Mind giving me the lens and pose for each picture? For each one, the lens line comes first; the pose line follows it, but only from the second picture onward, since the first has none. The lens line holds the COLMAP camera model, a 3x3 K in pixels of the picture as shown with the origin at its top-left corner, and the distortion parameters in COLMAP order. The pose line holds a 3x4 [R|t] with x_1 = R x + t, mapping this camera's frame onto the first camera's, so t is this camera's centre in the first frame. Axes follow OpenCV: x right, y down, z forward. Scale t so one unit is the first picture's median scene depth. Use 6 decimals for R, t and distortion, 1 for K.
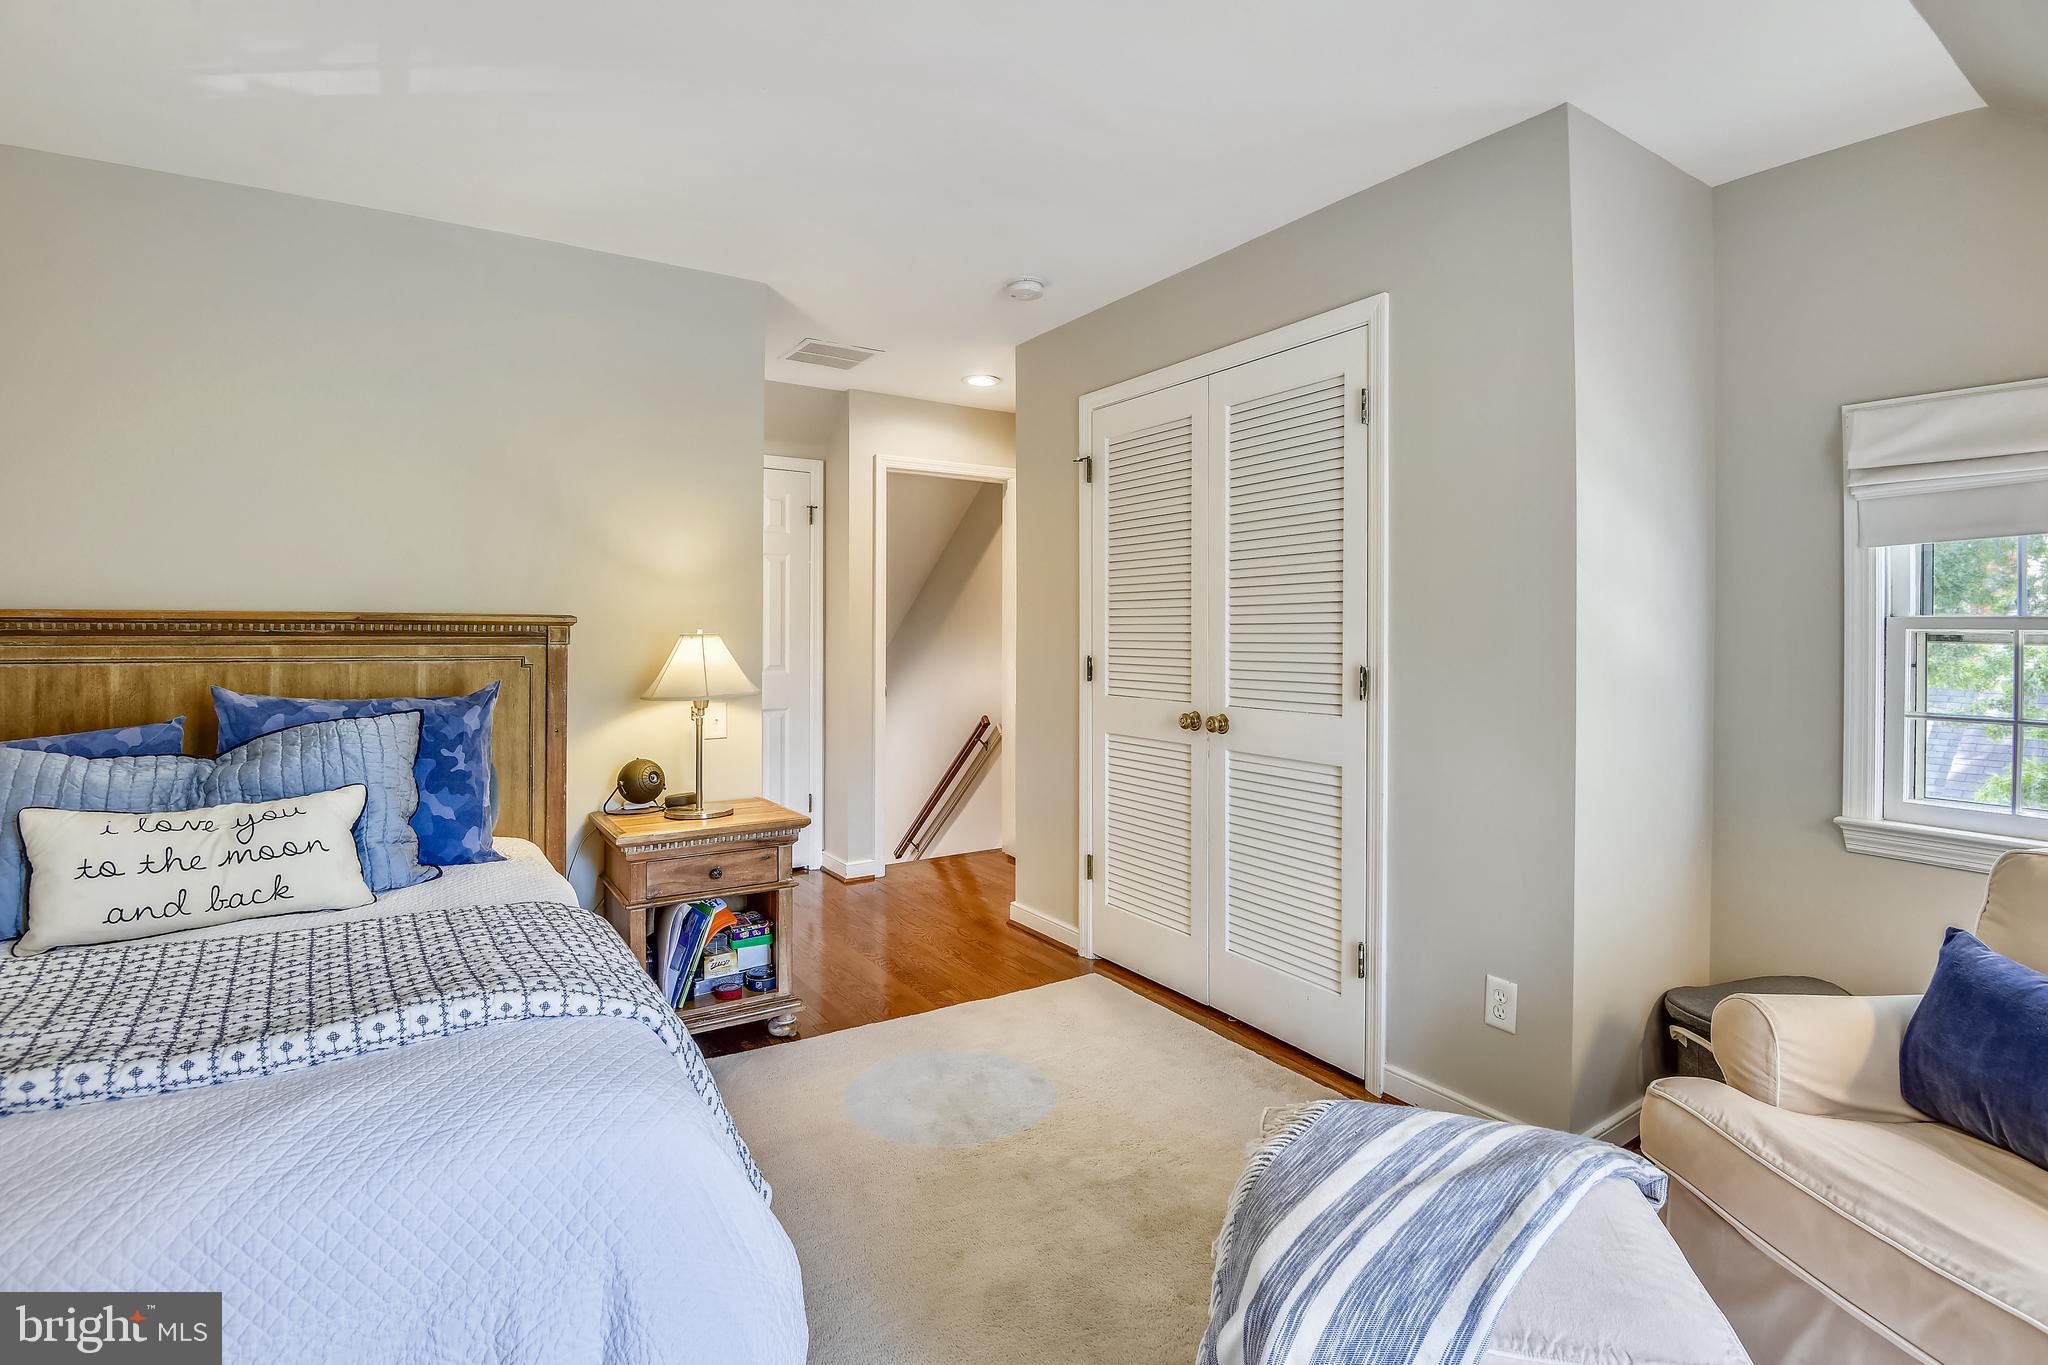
lens RADIAL K [[963.2, 0, 1019.7], [0, 963.2, 652.6], [0, 0, 1]] dist [-0.020257, -0.012657]
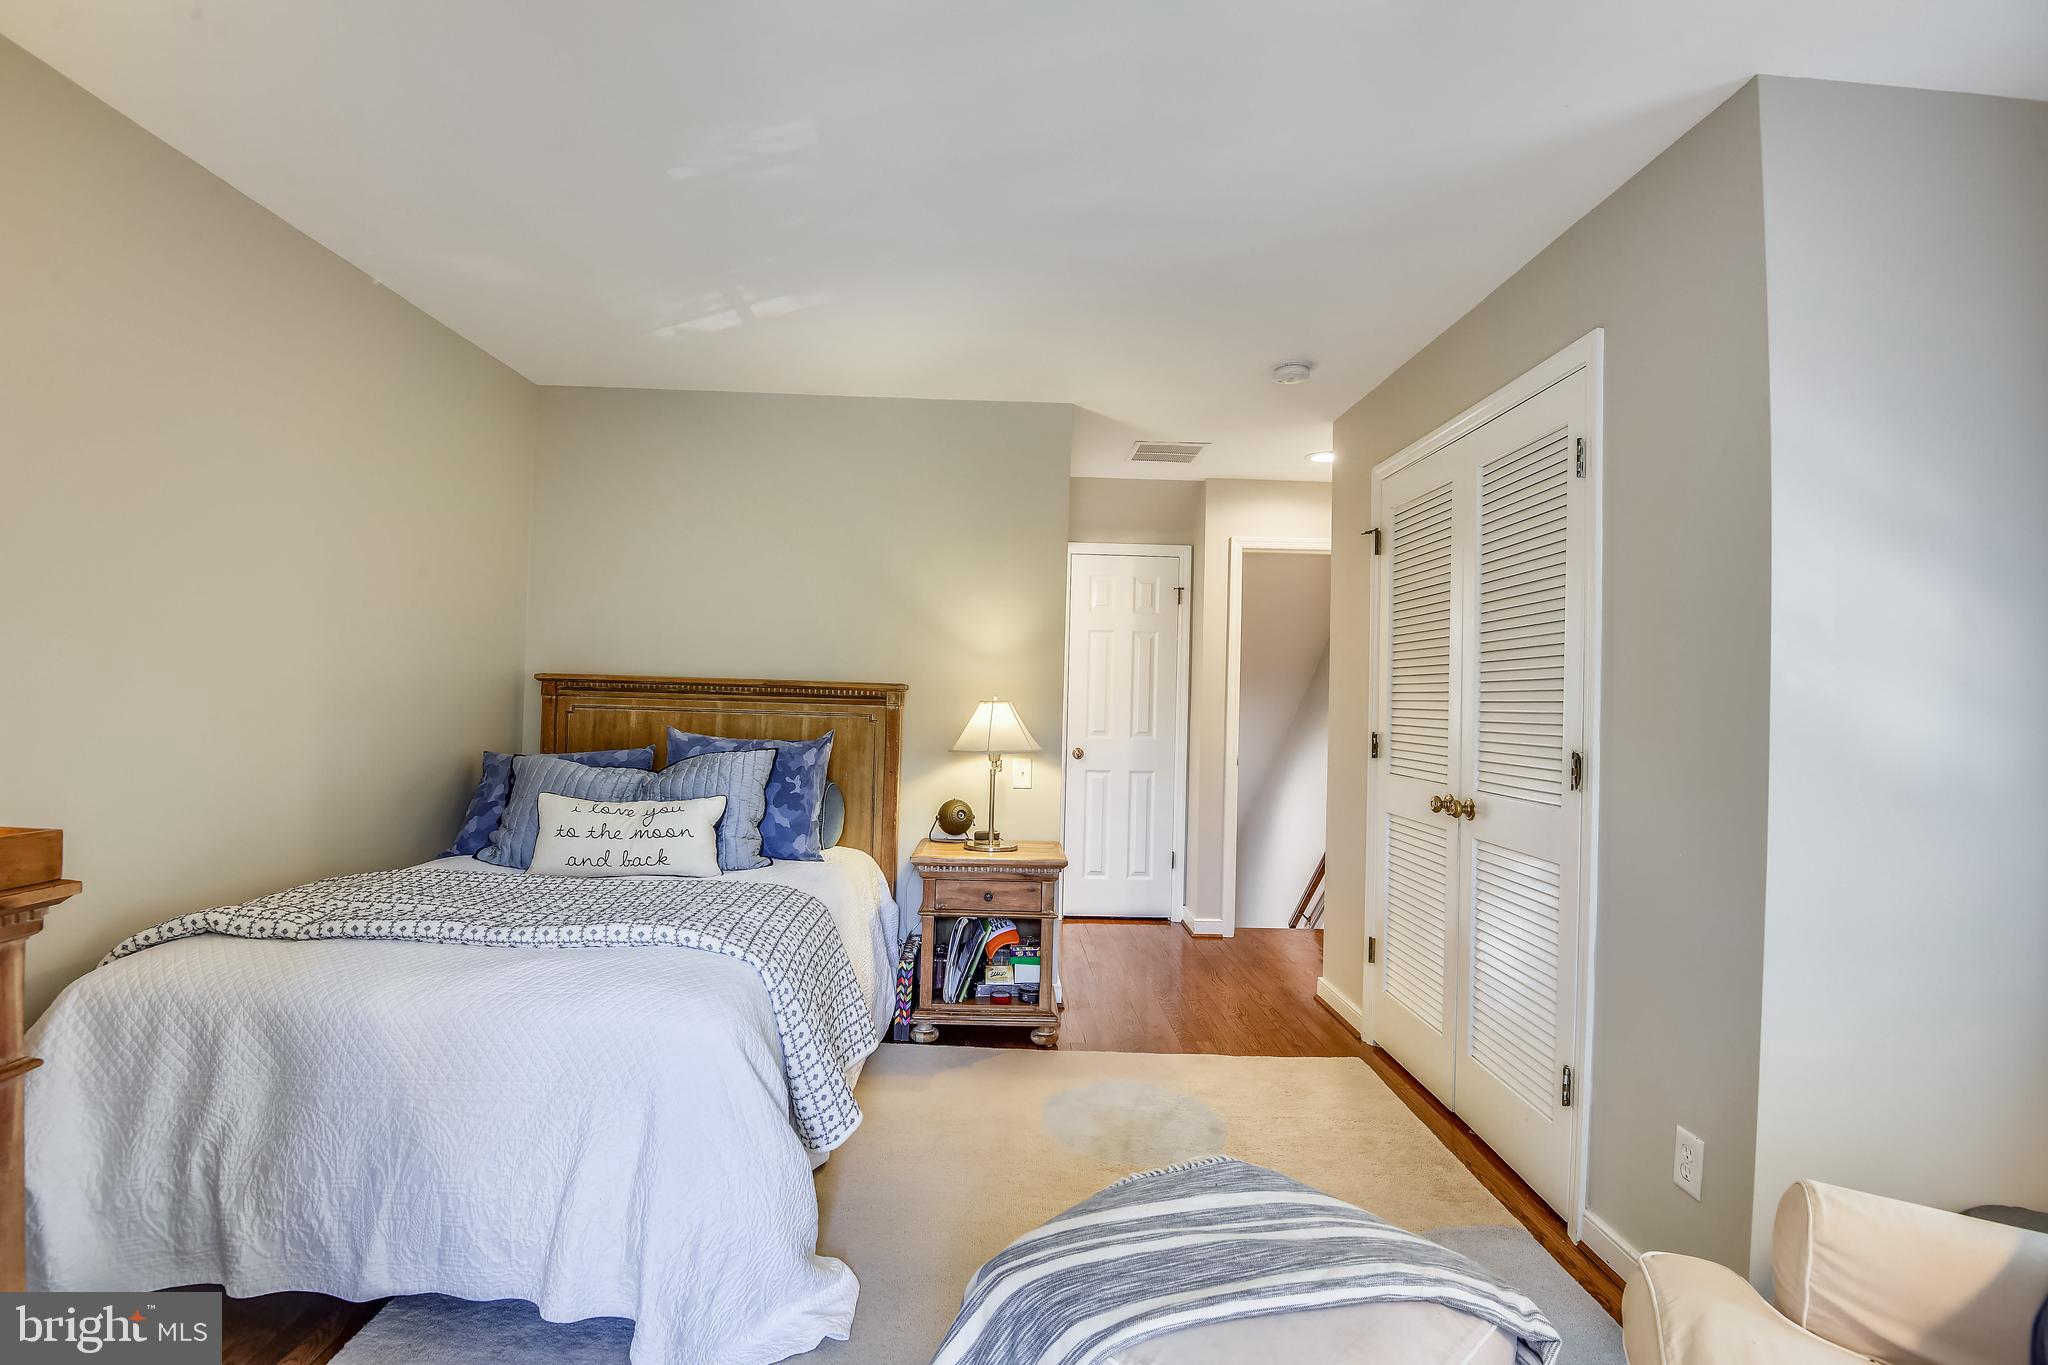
lens RADIAL K [[937.5, 0, 1020.6], [0, 937.5, 709.8], [0, 0, 1]] dist [0.002212, -0.042057]
pose [[0.850405, 0.026597, -0.525457, 0.379262], [-0.035384, 0.999351, -0.006683, -0.000657], [0.524938, 0.024276, 0.850794, 0.003837]]
